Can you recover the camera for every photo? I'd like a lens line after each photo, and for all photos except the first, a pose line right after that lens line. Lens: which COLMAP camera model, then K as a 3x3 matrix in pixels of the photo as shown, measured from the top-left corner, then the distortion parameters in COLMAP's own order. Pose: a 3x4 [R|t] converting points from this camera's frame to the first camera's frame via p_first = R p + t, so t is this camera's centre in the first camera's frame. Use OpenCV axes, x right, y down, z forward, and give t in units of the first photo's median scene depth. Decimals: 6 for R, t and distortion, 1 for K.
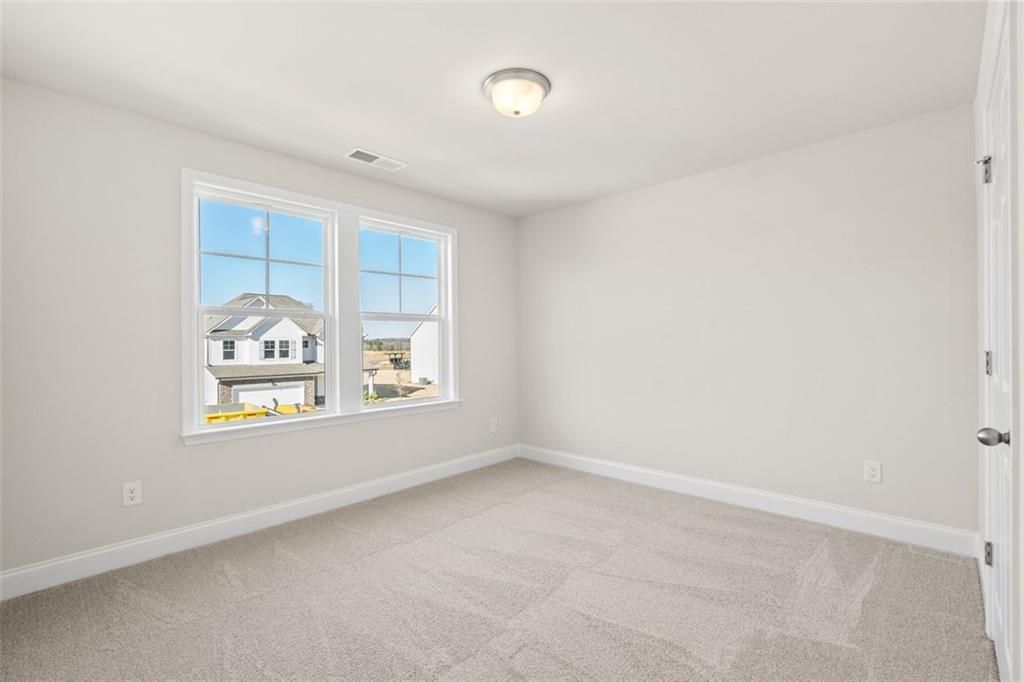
lens RADIAL K [[603.3, 0, 506.1], [0, 603.3, 342.6], [0, 0, 1]] dist [0.007016, 0.002696]
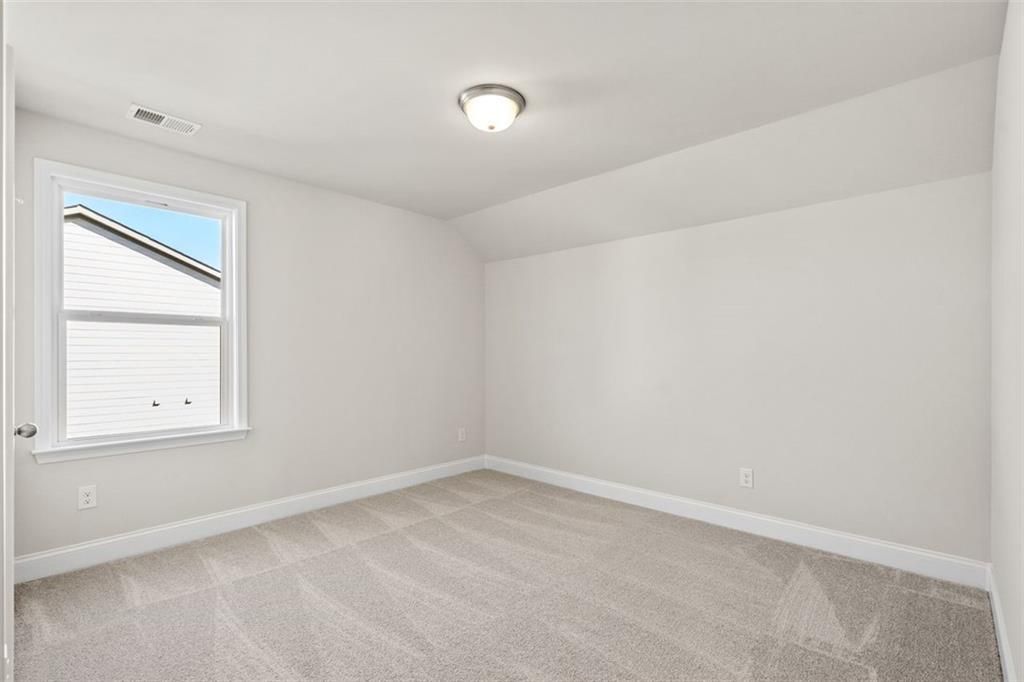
lens RADIAL K [[478.2, 0, 518.3], [0, 478.2, 342.0], [0, 0, 1]] dist [0.002662, 0.001356]
pose [[0.994369, 0.006940, -0.105745, 0.192589], [-0.009352, 0.999707, -0.022329, -0.001670], [0.105559, 0.023192, 0.994143, 0.262687]]
